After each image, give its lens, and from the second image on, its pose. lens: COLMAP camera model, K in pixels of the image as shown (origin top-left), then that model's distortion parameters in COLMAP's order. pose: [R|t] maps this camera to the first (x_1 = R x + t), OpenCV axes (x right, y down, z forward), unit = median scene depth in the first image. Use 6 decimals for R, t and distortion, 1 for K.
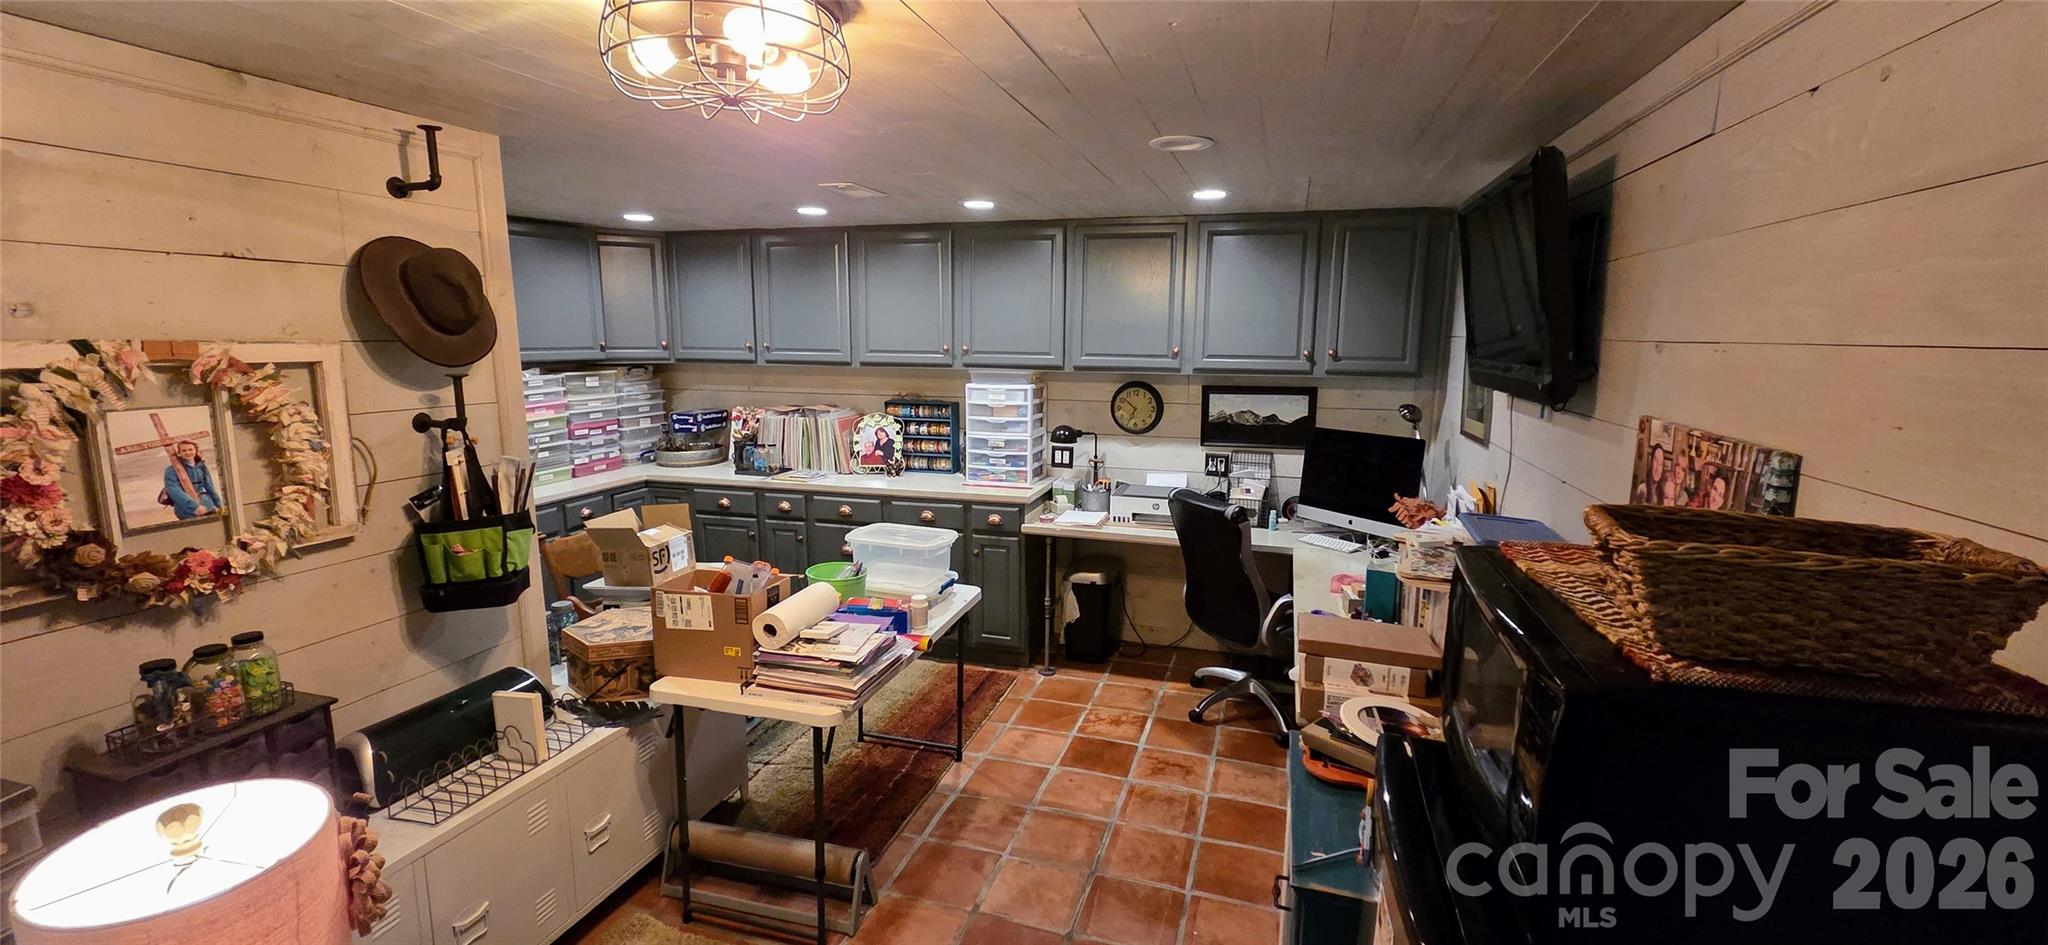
lens RADIAL K [[835.5, 0, 1015.3], [0, 835.5, 470.4], [0, 0, 1]] dist [0.008984, -0.000188]
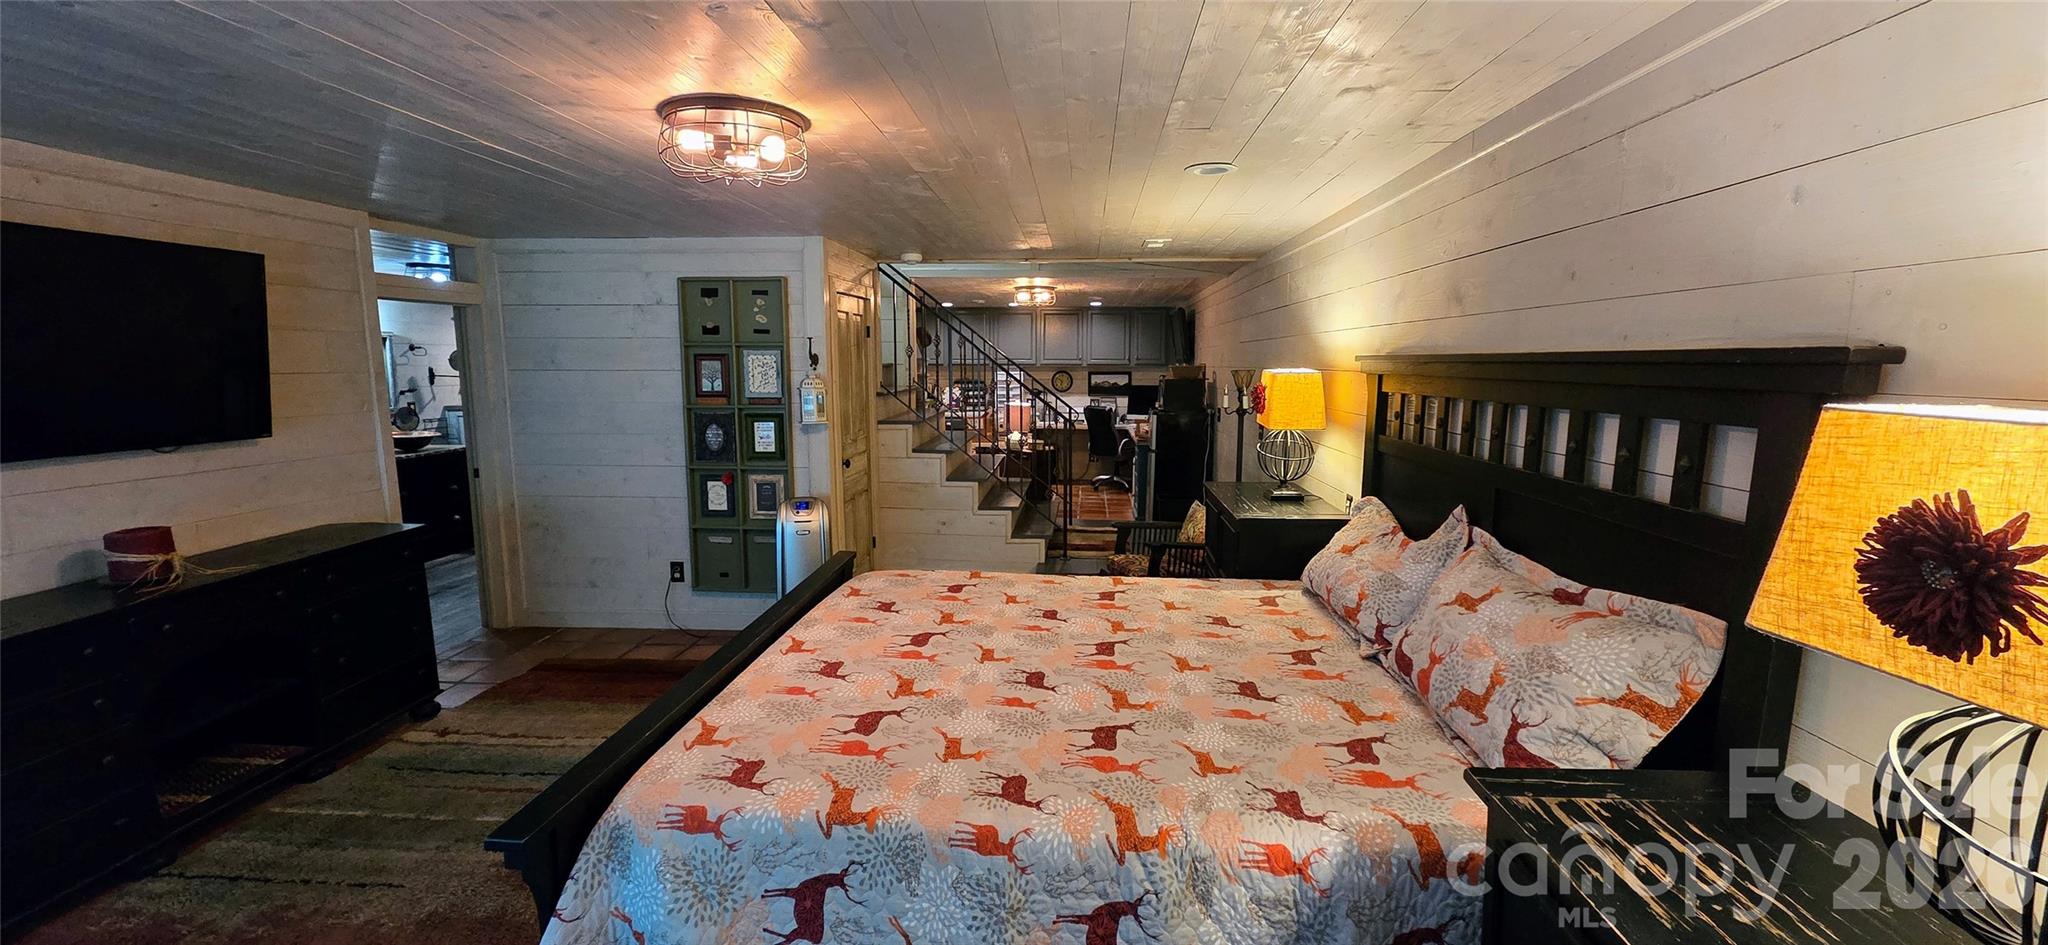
lens RADIAL K [[835.5, 0, 1020.6], [0, 835.5, 481.8], [0, 0, 1]] dist [0.008984, -0.000188]
pose [[0.973115, -0.038956, 0.227002, -0.582702], [0.041977, 0.999083, -0.008492, 0.252734], [-0.226463, 0.017793, 0.973857, -1.461526]]
